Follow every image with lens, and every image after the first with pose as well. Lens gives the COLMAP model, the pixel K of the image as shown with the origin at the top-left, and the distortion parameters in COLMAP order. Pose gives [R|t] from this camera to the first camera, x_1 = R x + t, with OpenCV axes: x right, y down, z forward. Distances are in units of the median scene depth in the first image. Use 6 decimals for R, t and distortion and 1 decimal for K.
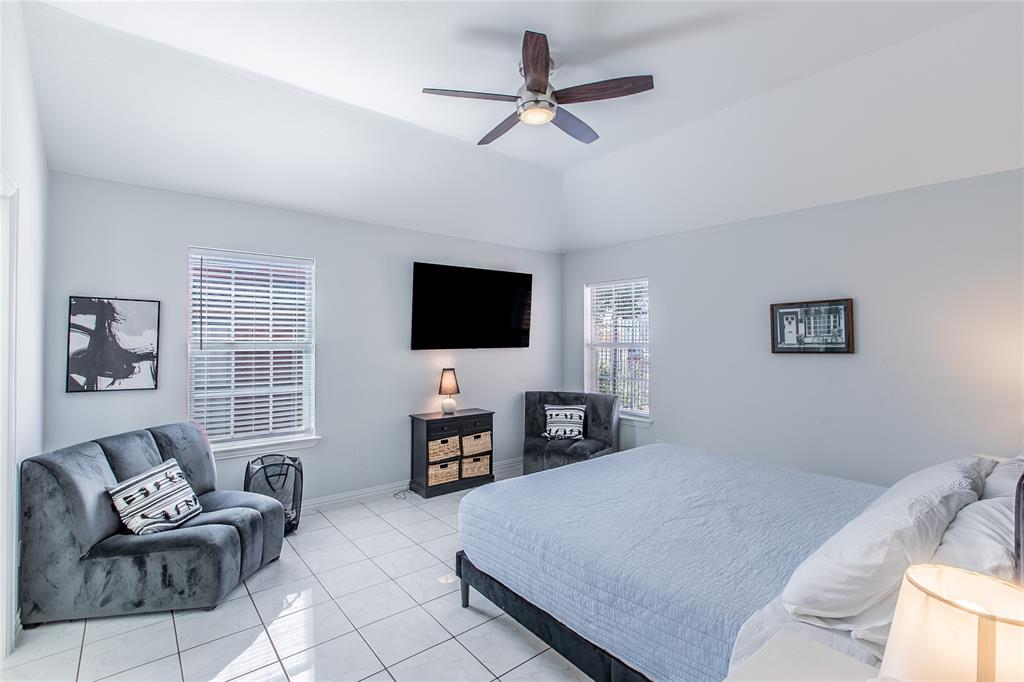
lens RADIAL K [[465.1, 0, 513.3], [0, 465.1, 331.4], [0, 0, 1]] dist [-0.000318, -0.001004]
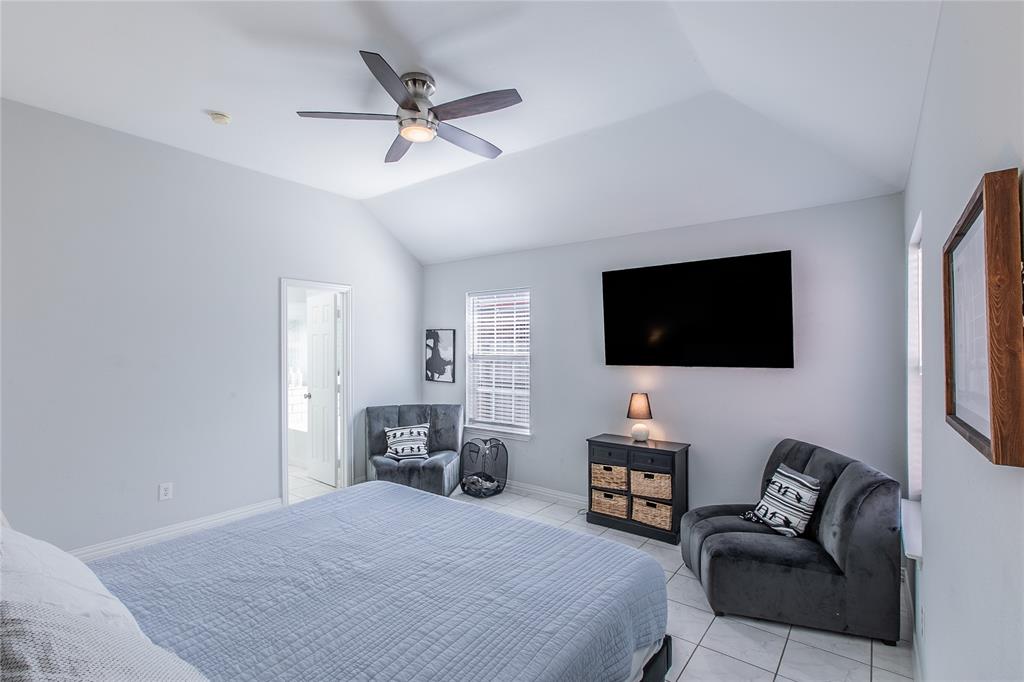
lens RADIAL K [[465.1, 0, 513.5], [0, 465.1, 347.8], [0, 0, 1]] dist [-0.000318, -0.001004]
pose [[0.250796, -0.004440, -0.968030, 0.683313], [0.012356, 0.999923, -0.001386, 0.003584], [0.967961, -0.011614, 0.250832, 0.611878]]
